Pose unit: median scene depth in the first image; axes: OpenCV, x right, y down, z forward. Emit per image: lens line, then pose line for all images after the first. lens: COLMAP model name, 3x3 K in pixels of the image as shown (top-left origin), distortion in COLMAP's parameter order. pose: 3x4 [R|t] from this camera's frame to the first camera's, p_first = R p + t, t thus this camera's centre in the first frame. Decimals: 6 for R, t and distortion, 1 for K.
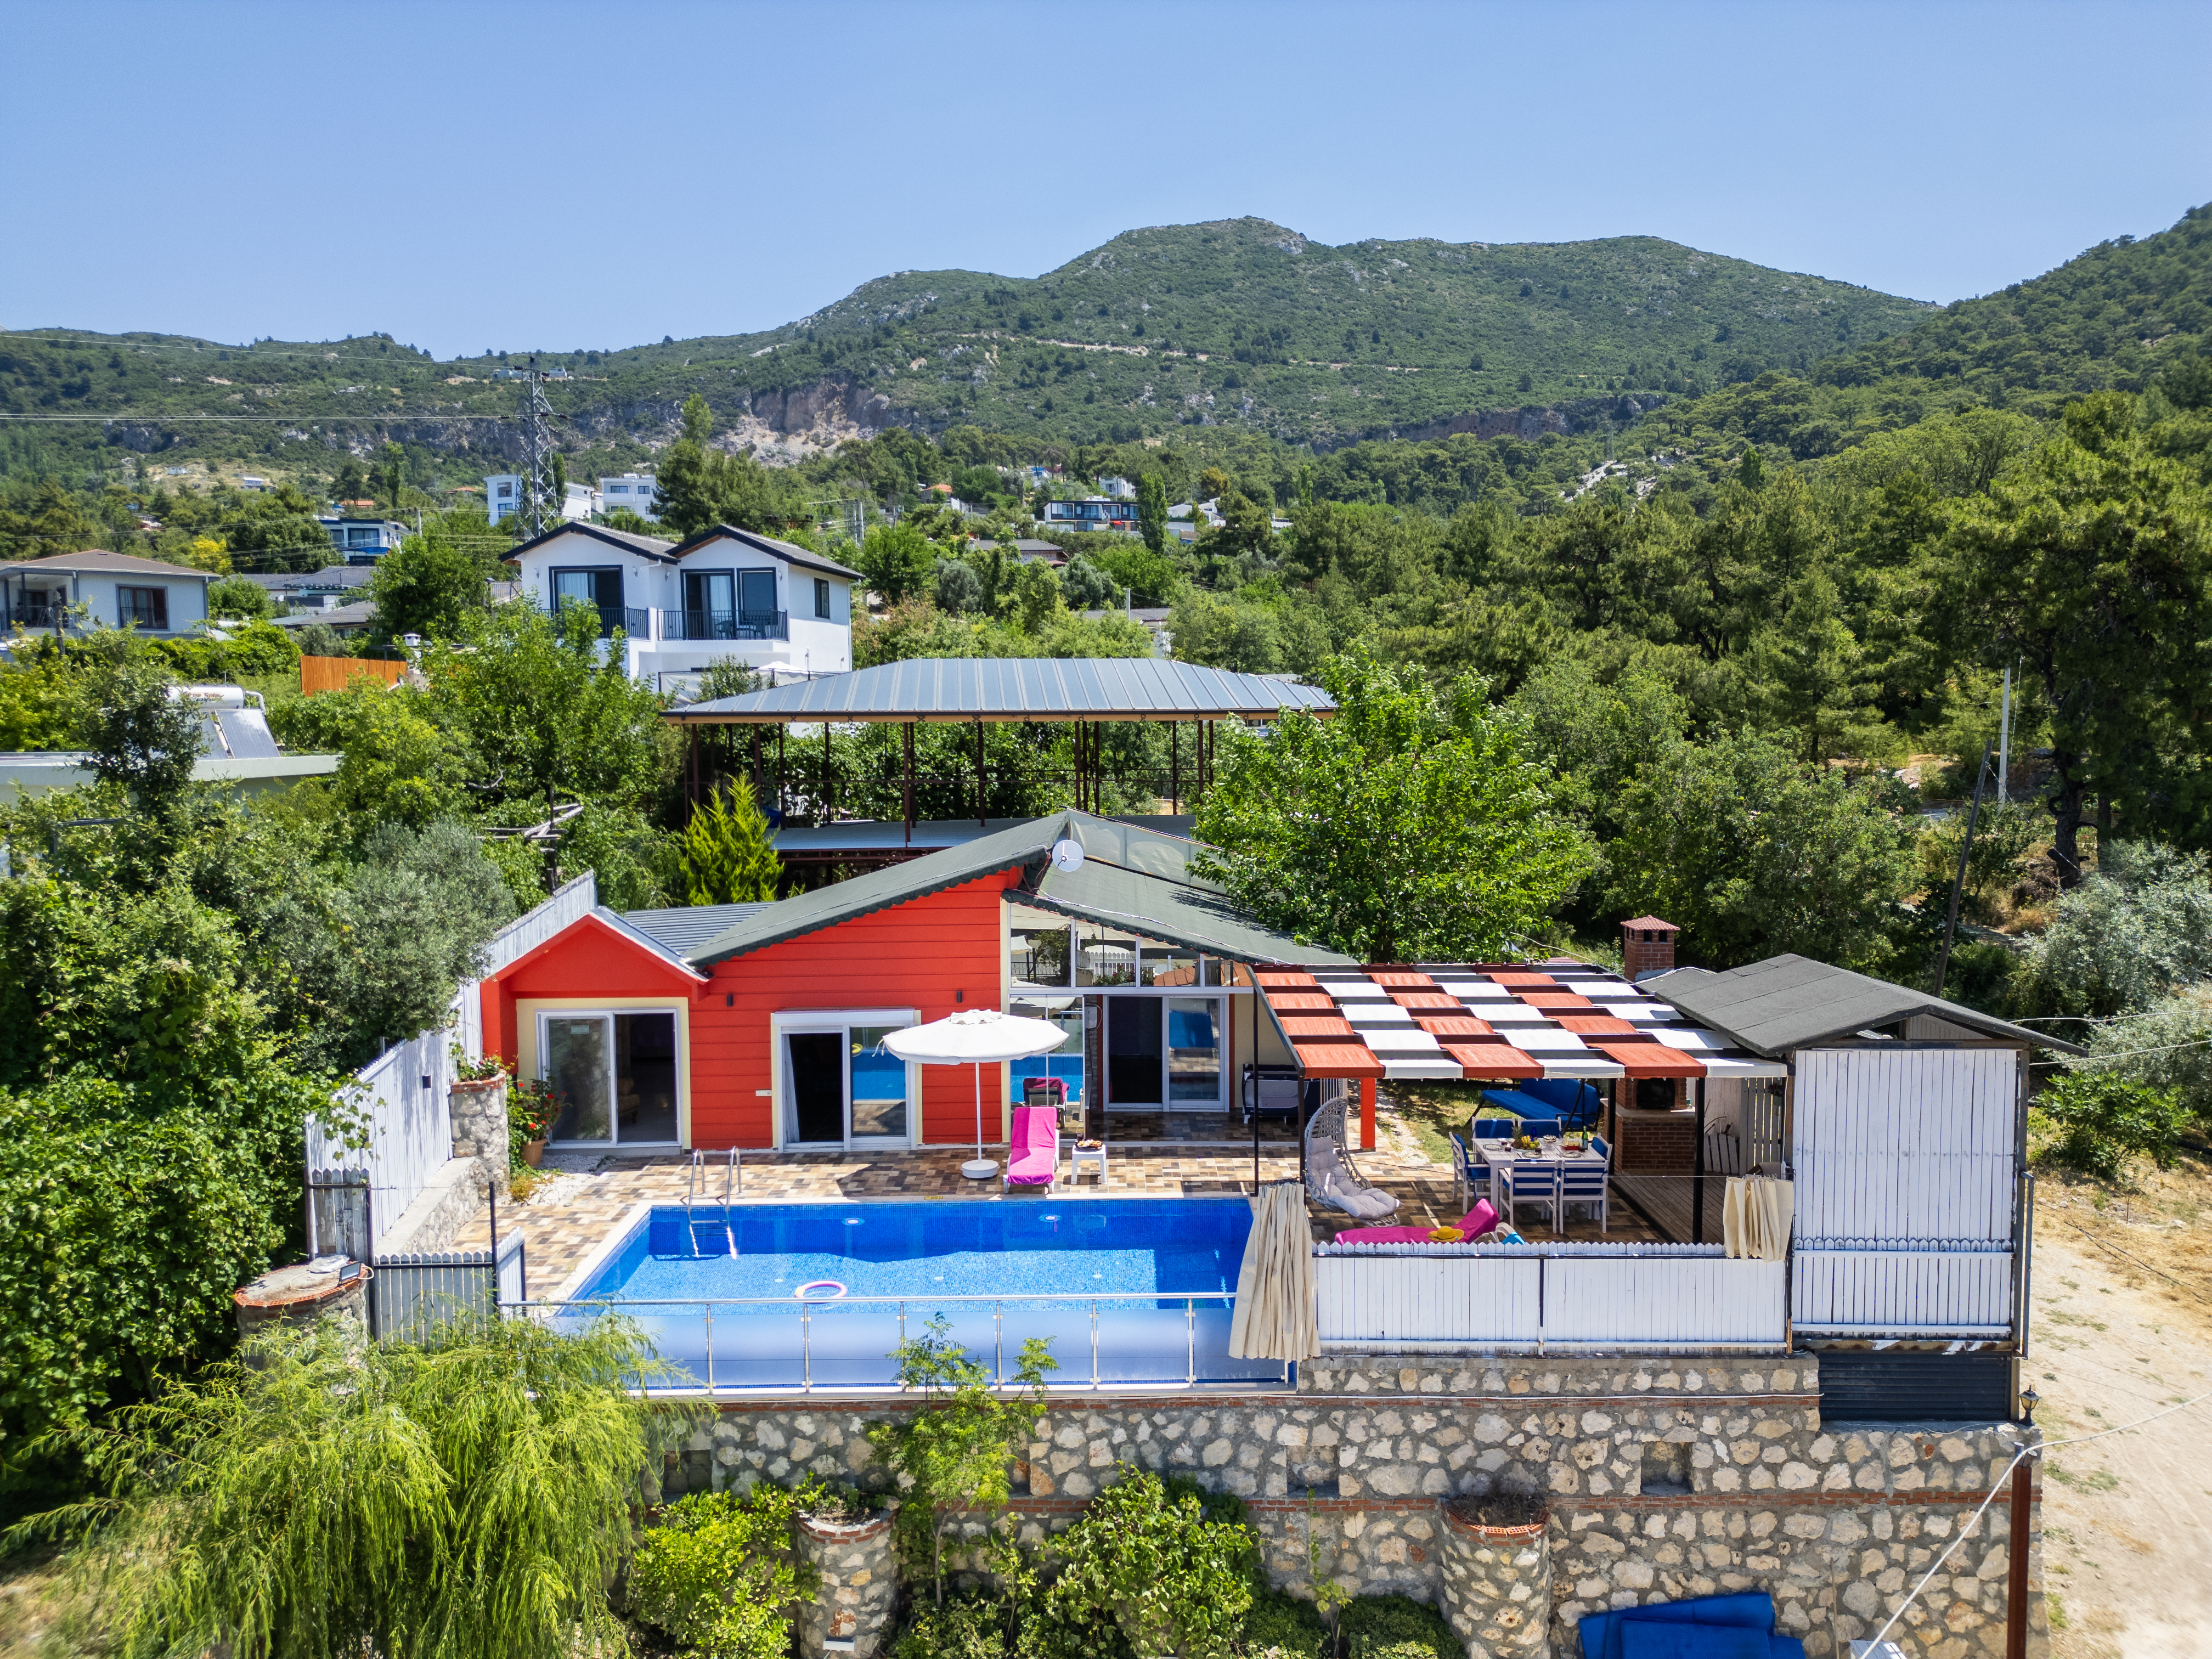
lens RADIAL K [[1527.7, 0, 1112.5], [0, 1527.7, 836.5], [0, 0, 1]] dist [0.079377, -0.072291]
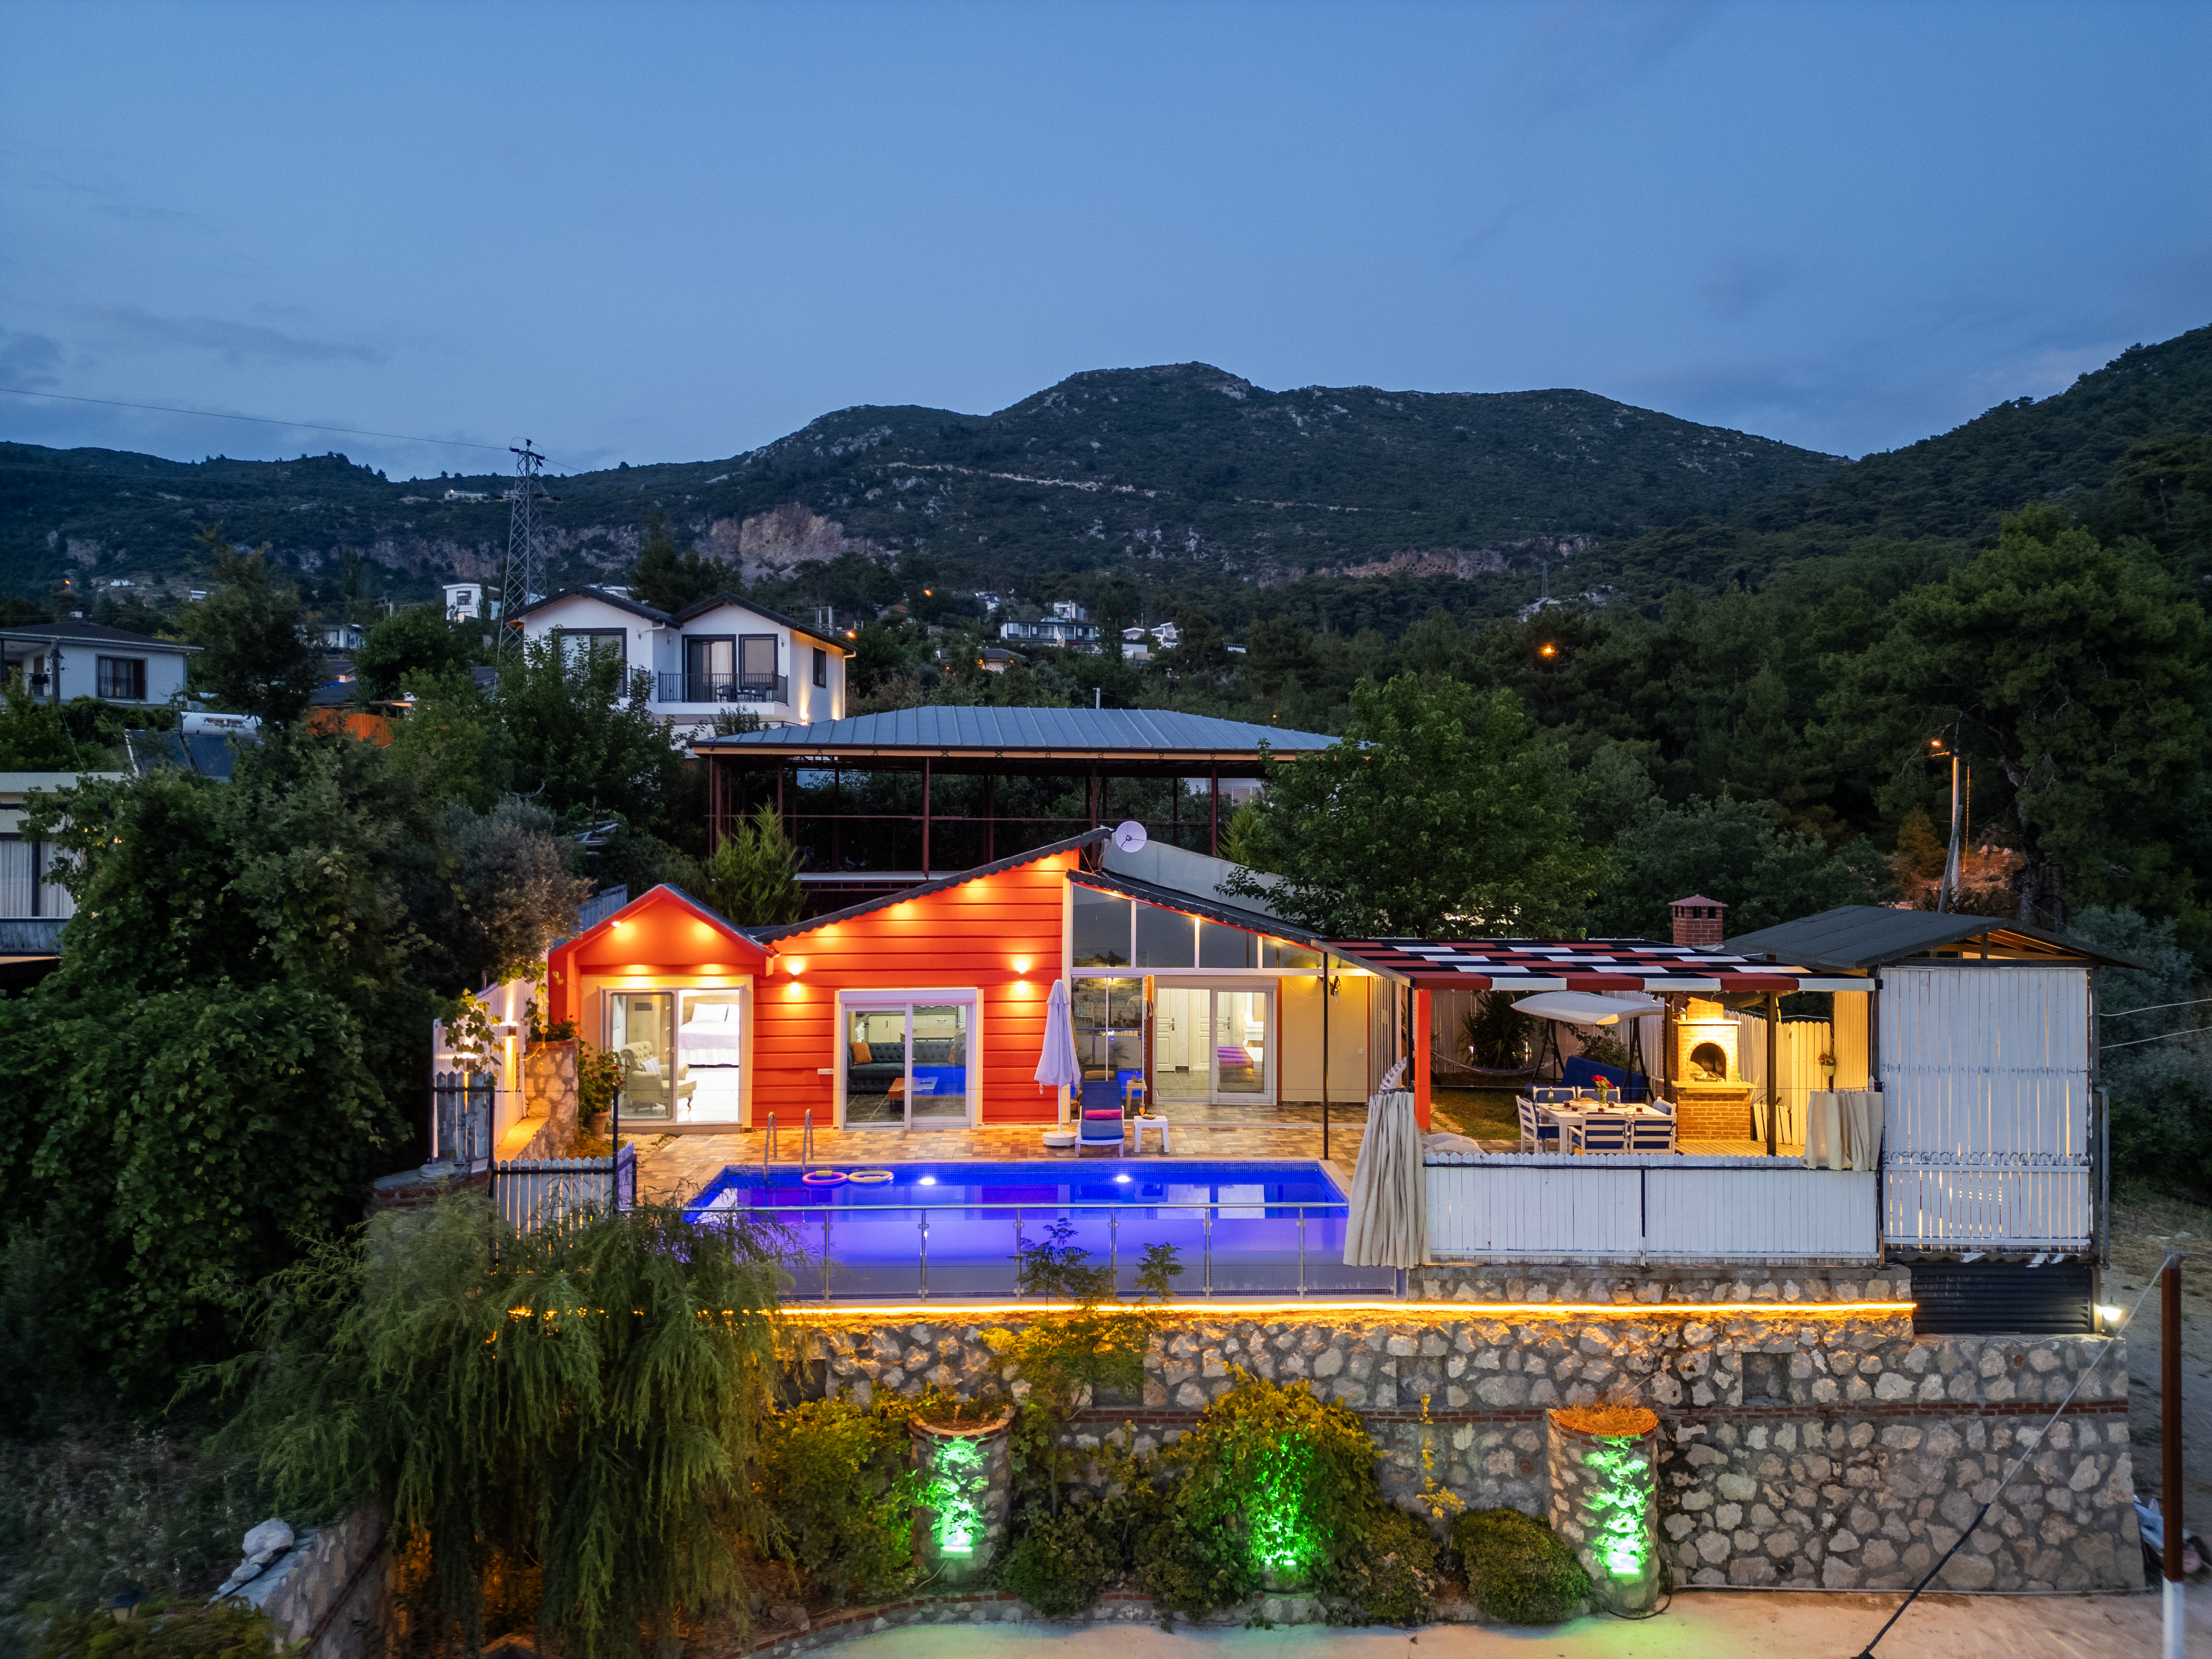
lens RADIAL K [[1527.7, 0, 1112.5], [0, 1527.7, 836.5], [0, 0, 1]] dist [0.079377, -0.072291]
pose [[0.999236, 0.011548, 0.037325, -0.114686], [-0.008397, 0.996471, -0.083517, 0.140186], [-0.038157, 0.083140, 0.995807, -0.029442]]
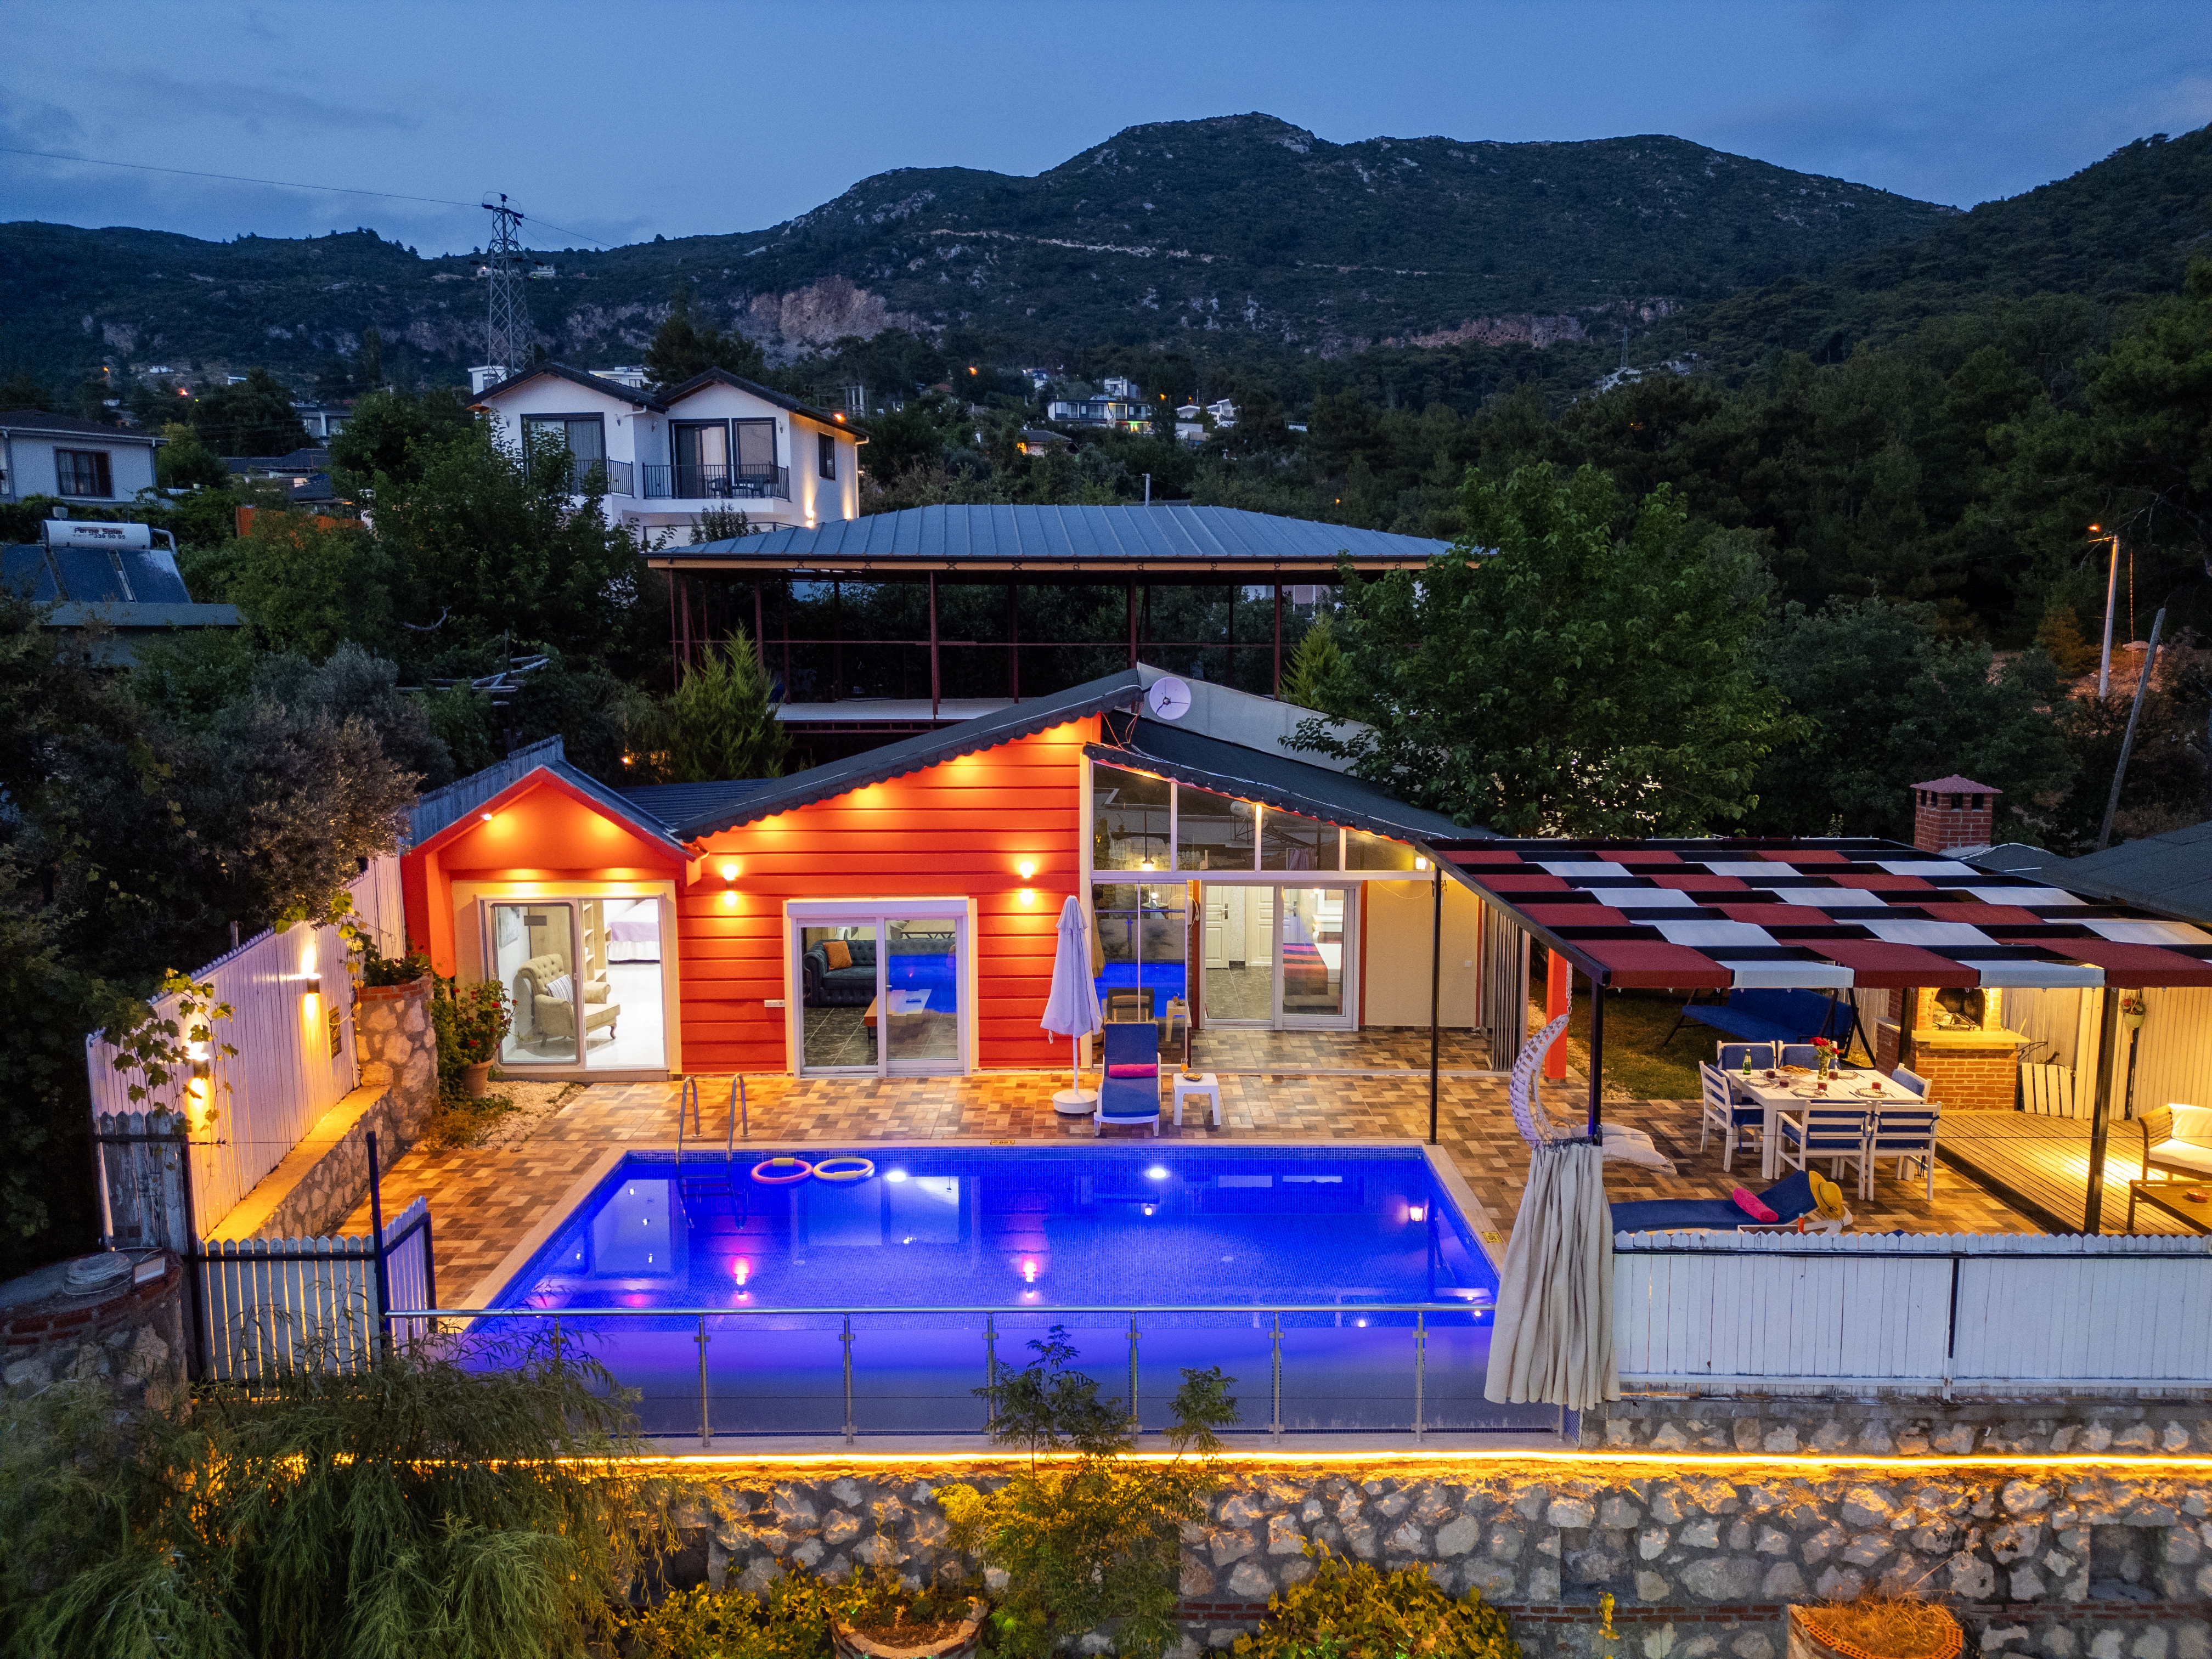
lens RADIAL K [[1524.6, 0, 1111.8], [0, 1524.6, 824.1], [0, 0, 1]] dist [0.076452, -0.068125]
pose [[0.999986, 0.005021, 0.001845, -0.085387], [-0.005102, 0.998889, 0.046857, 0.057650], [-0.001608, -0.046865, 0.998900, 0.339514]]
